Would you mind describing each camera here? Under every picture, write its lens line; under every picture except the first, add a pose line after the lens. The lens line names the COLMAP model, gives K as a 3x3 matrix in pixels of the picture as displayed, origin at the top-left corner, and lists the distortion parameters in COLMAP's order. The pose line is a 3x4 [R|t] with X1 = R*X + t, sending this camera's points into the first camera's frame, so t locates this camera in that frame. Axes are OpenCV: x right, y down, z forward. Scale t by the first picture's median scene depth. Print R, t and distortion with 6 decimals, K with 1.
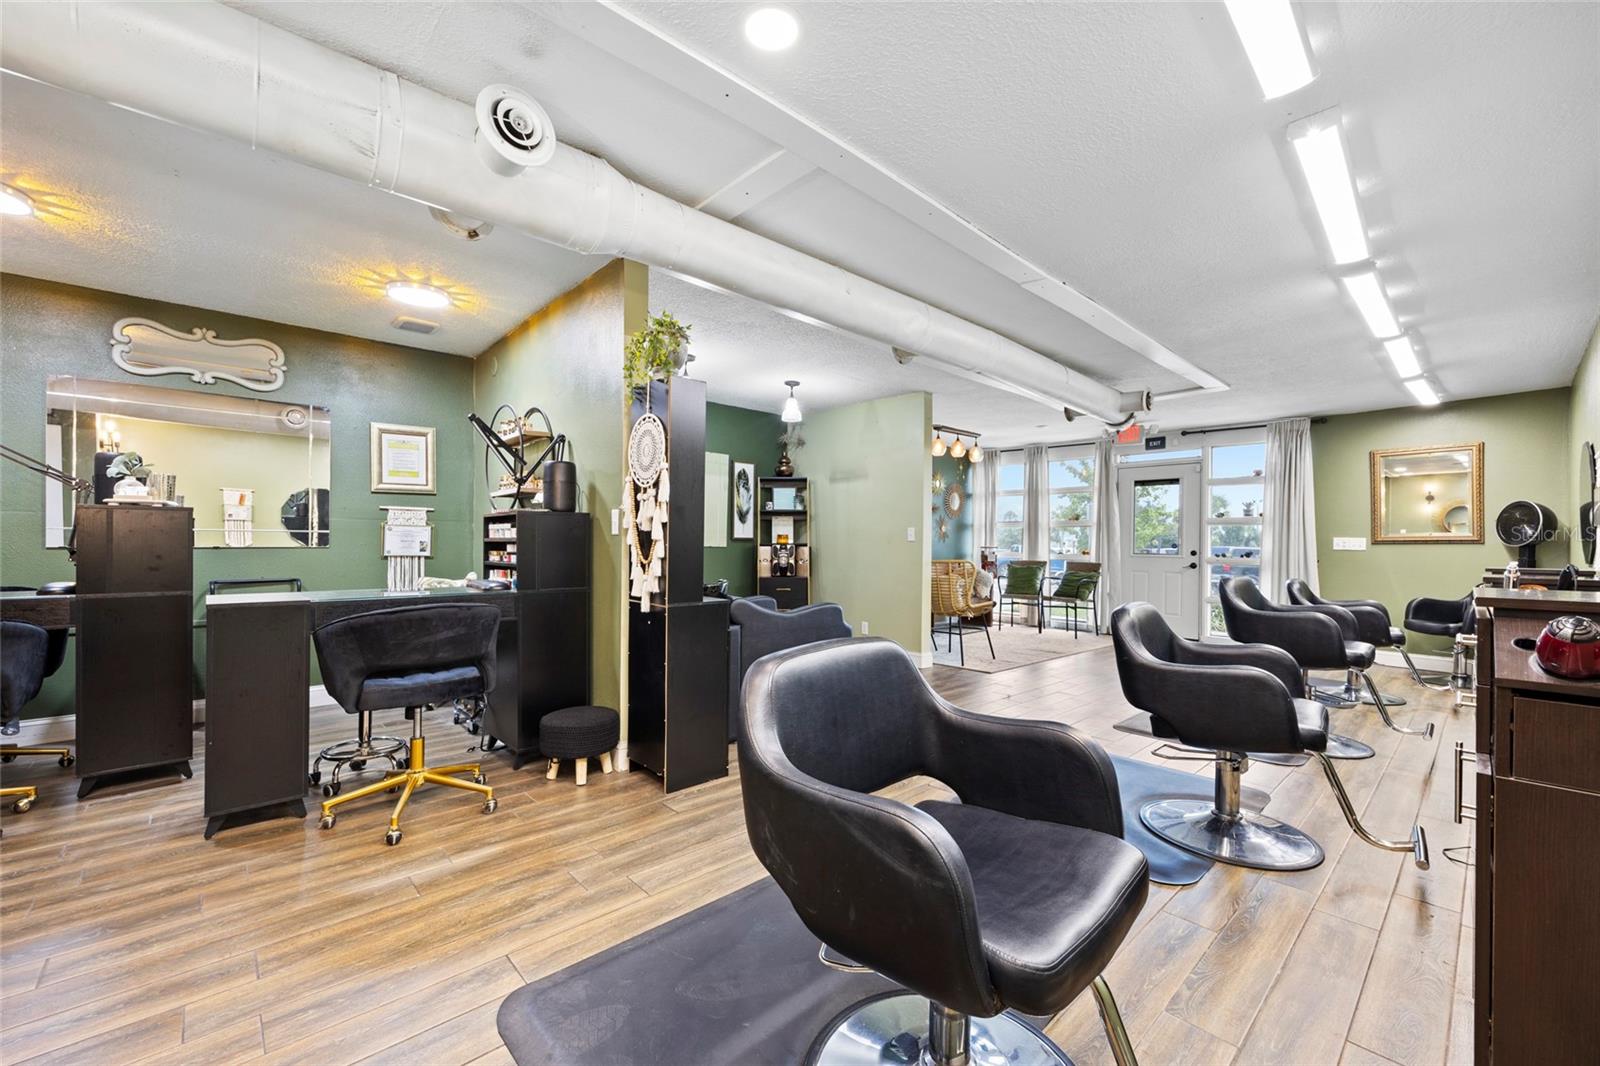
lens RADIAL K [[649.0, 0, 798.9], [0, 649.0, 543.1], [0, 0, 1]] dist [0.004383, -0.000368]
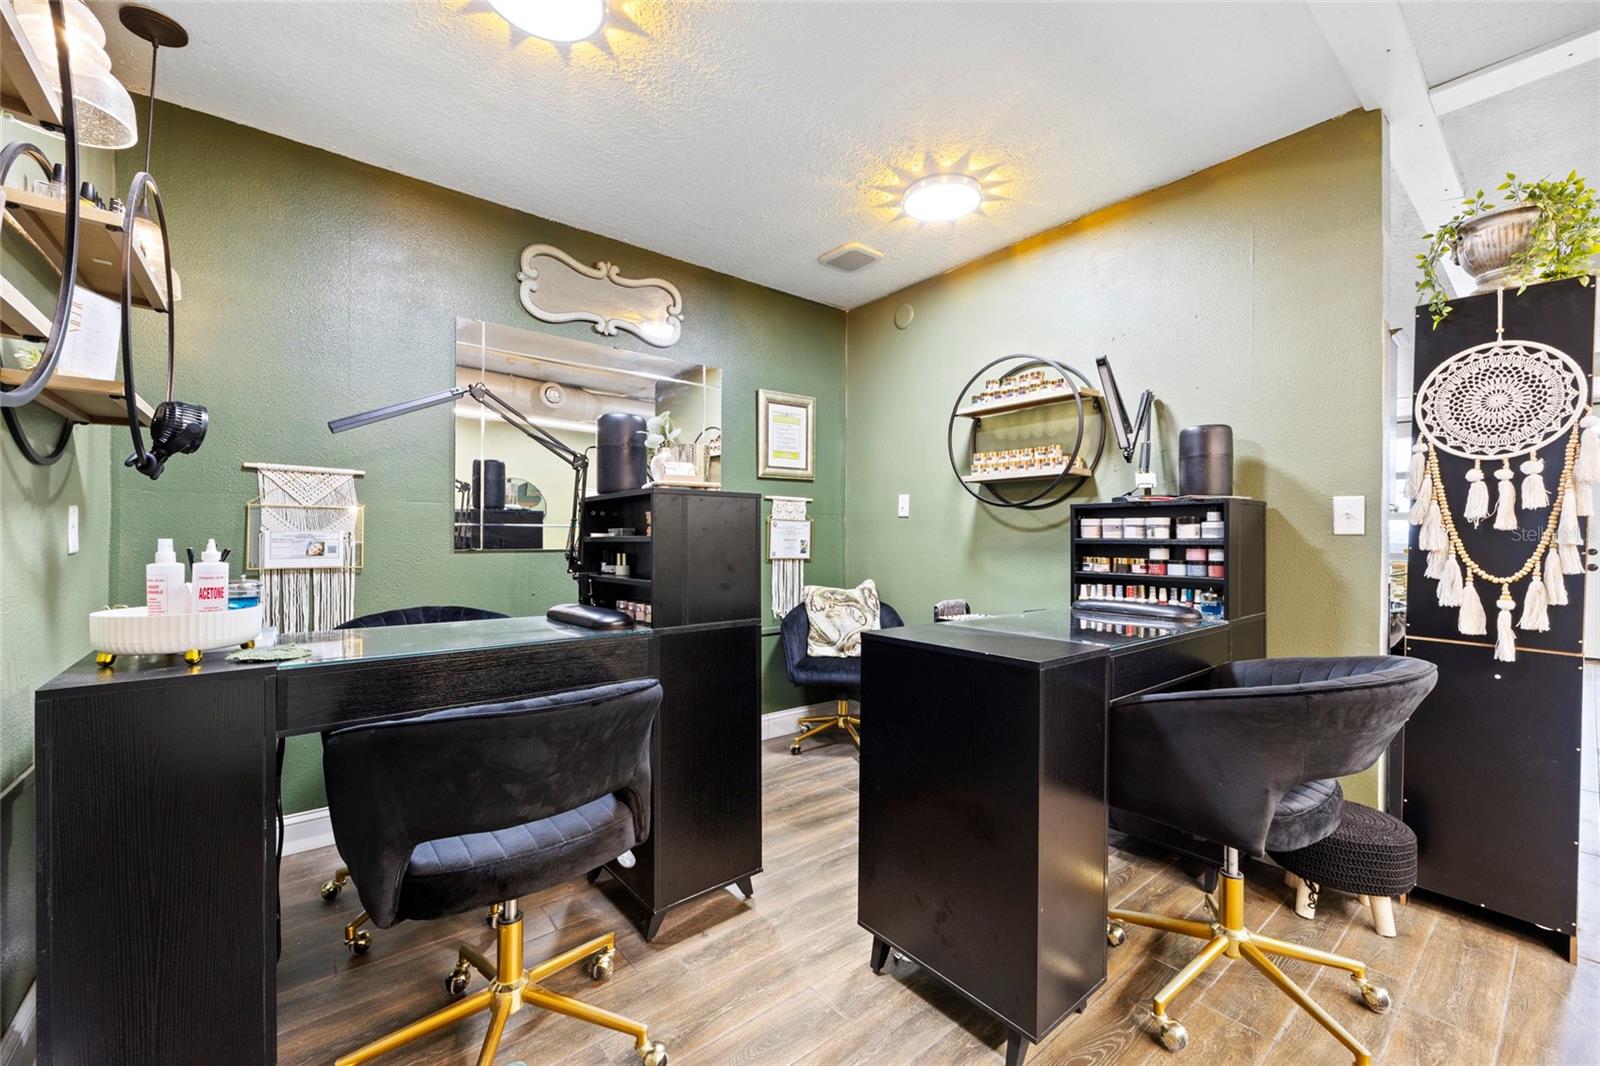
lens RADIAL K [[649.0, 0, 812.8], [0, 649.0, 534.7], [0, 0, 1]] dist [0.004383, -0.000368]
pose [[0.998525, 0.000635, -0.054291, -0.587400], [-0.000833, 0.999993, -0.003625, -0.007287], [0.054288, 0.003665, 0.998519, 0.235414]]
